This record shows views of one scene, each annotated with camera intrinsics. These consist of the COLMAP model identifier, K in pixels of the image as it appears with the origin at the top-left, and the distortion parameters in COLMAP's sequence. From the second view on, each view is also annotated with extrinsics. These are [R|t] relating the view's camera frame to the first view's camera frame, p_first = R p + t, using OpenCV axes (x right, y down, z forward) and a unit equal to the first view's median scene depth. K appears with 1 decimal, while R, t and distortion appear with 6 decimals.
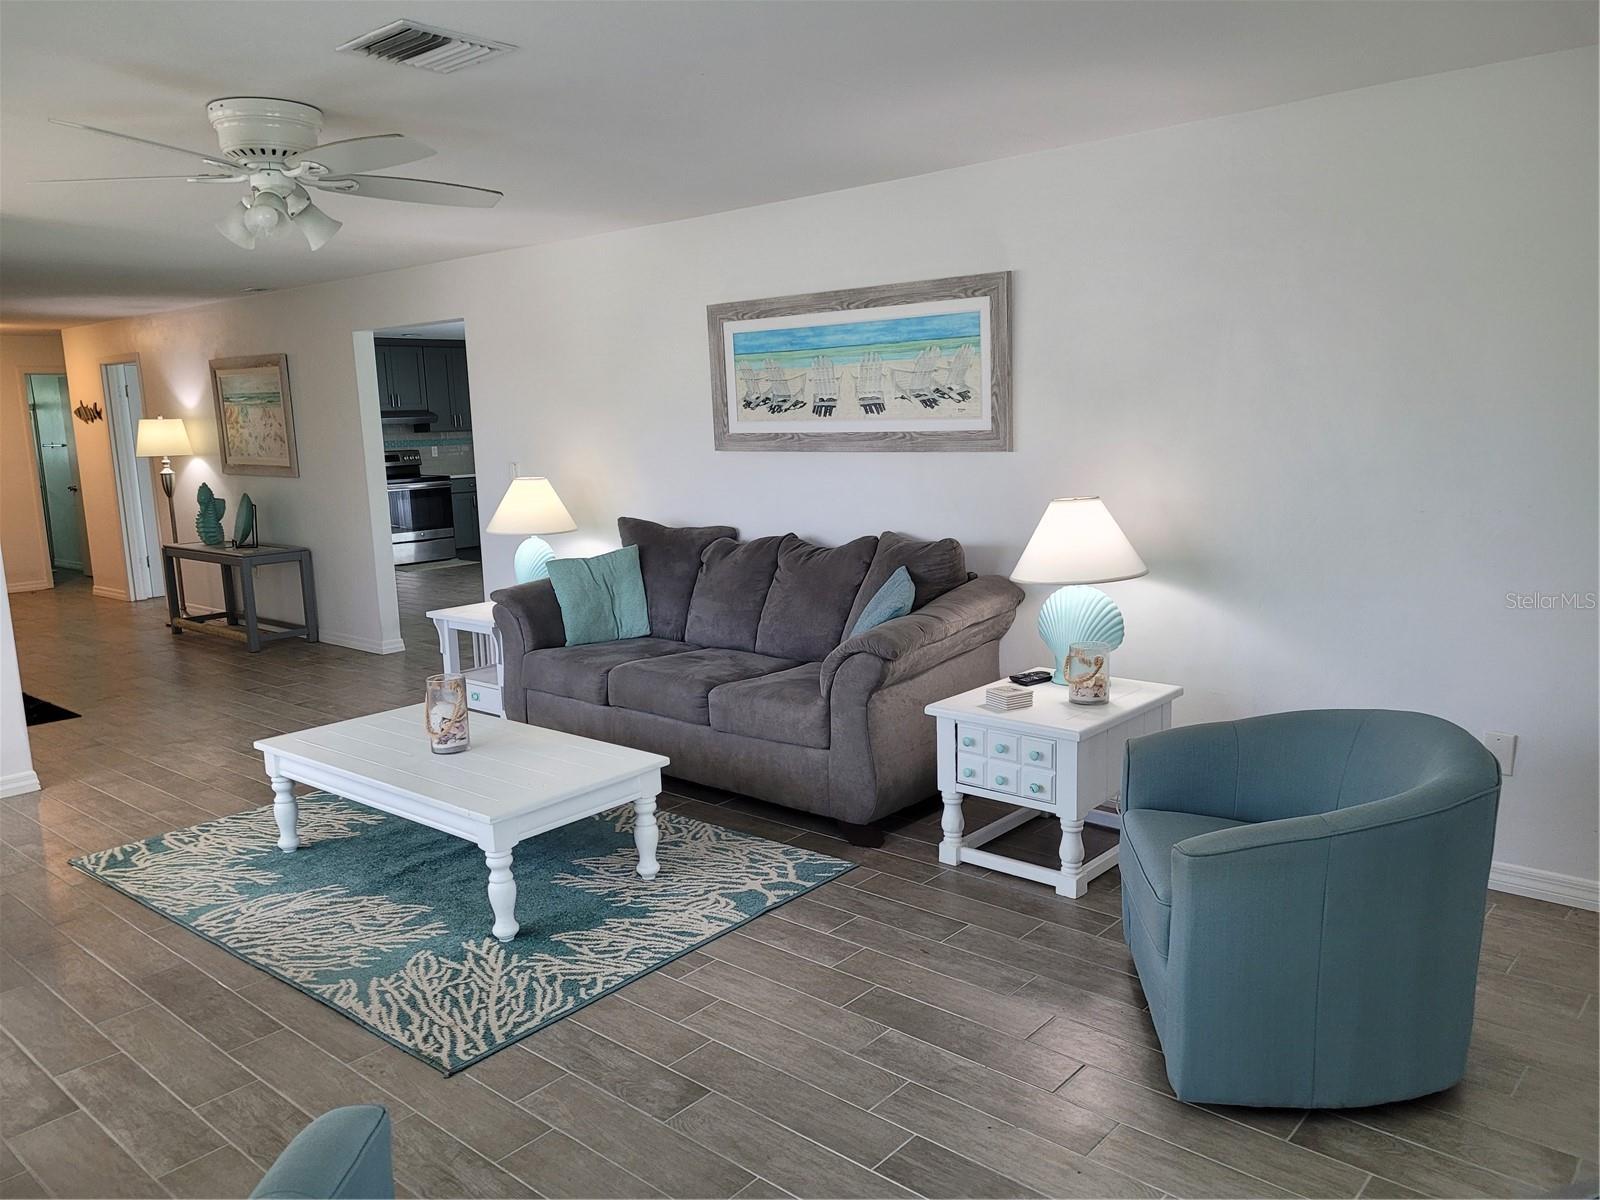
lens RADIAL K [[1207.6, 0, 803.3], [0, 1207.6, 609.5], [0, 0, 1]] dist [0.044128, -0.008775]
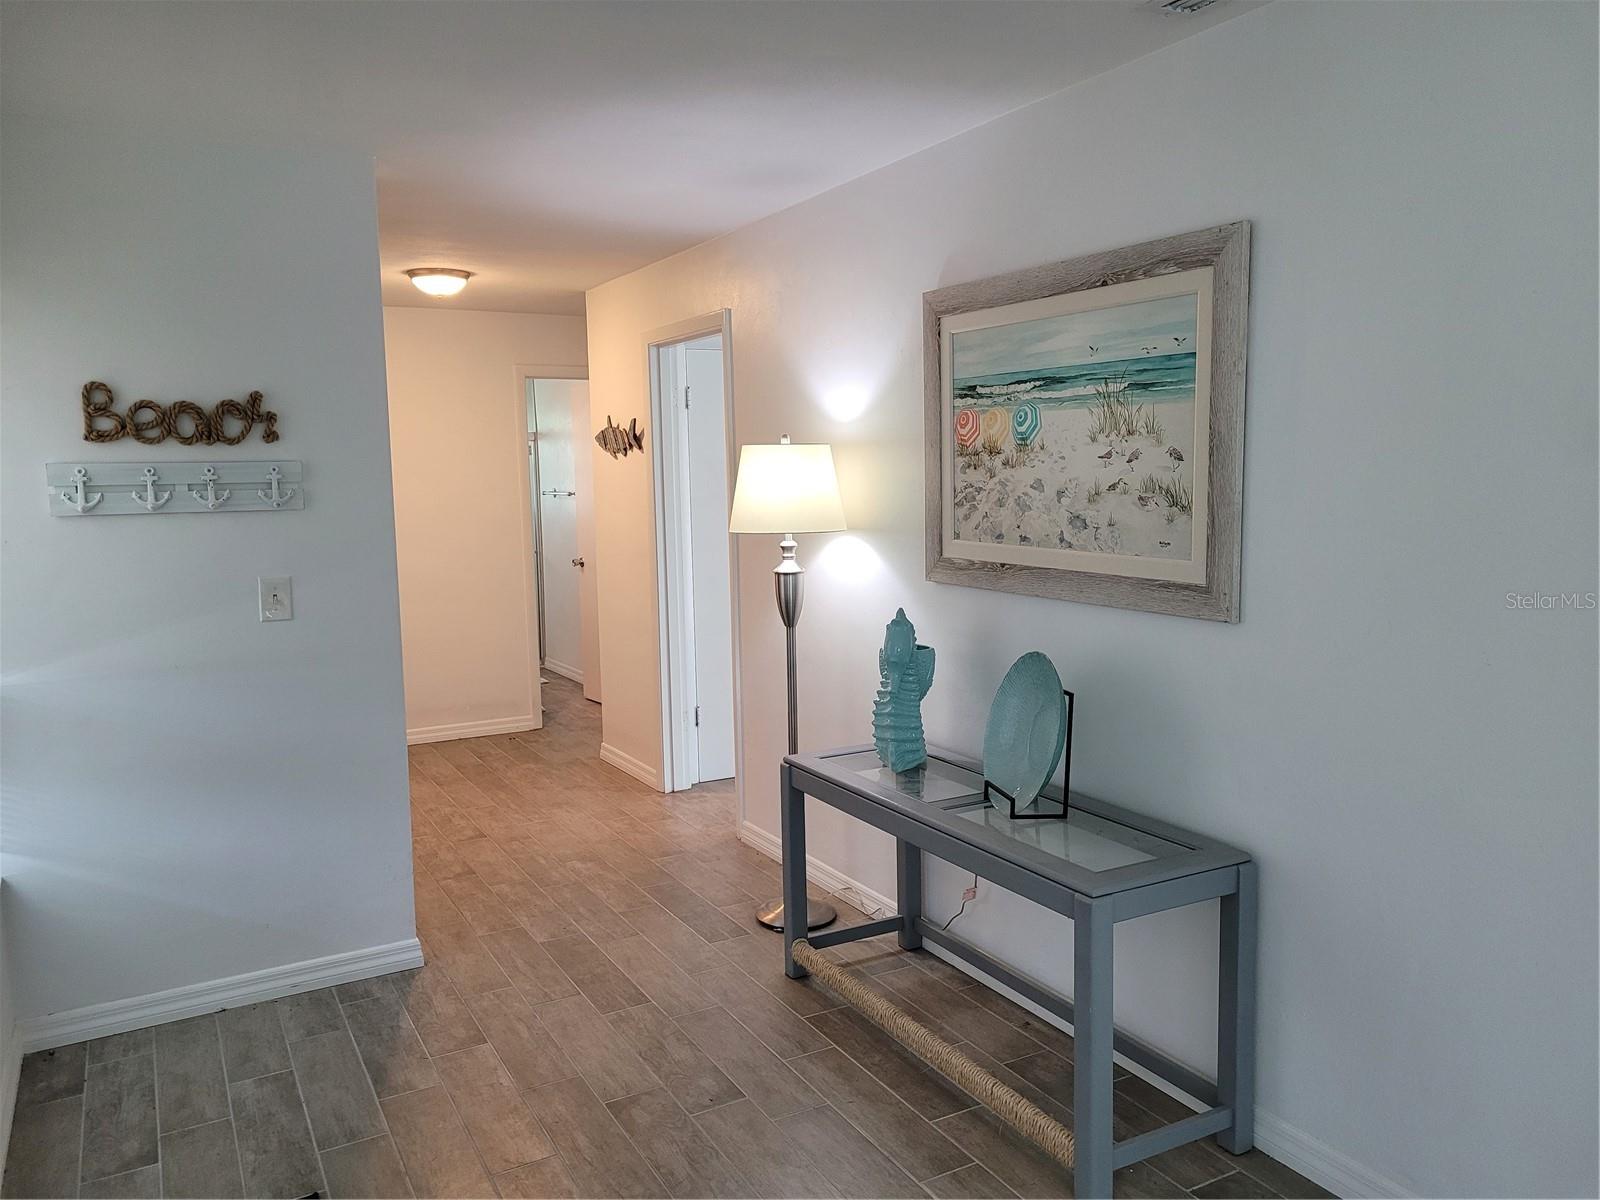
lens RADIAL K [[1207.6, 0, 803.3], [0, 1207.6, 609.5], [0, 0, 1]] dist [0.044128, -0.008775]
pose [[0.943338, 0.049432, -0.328130, -0.396282], [-0.061394, 0.997770, -0.026191, -0.092045], [0.326103, 0.044852, 0.944270, 0.635260]]
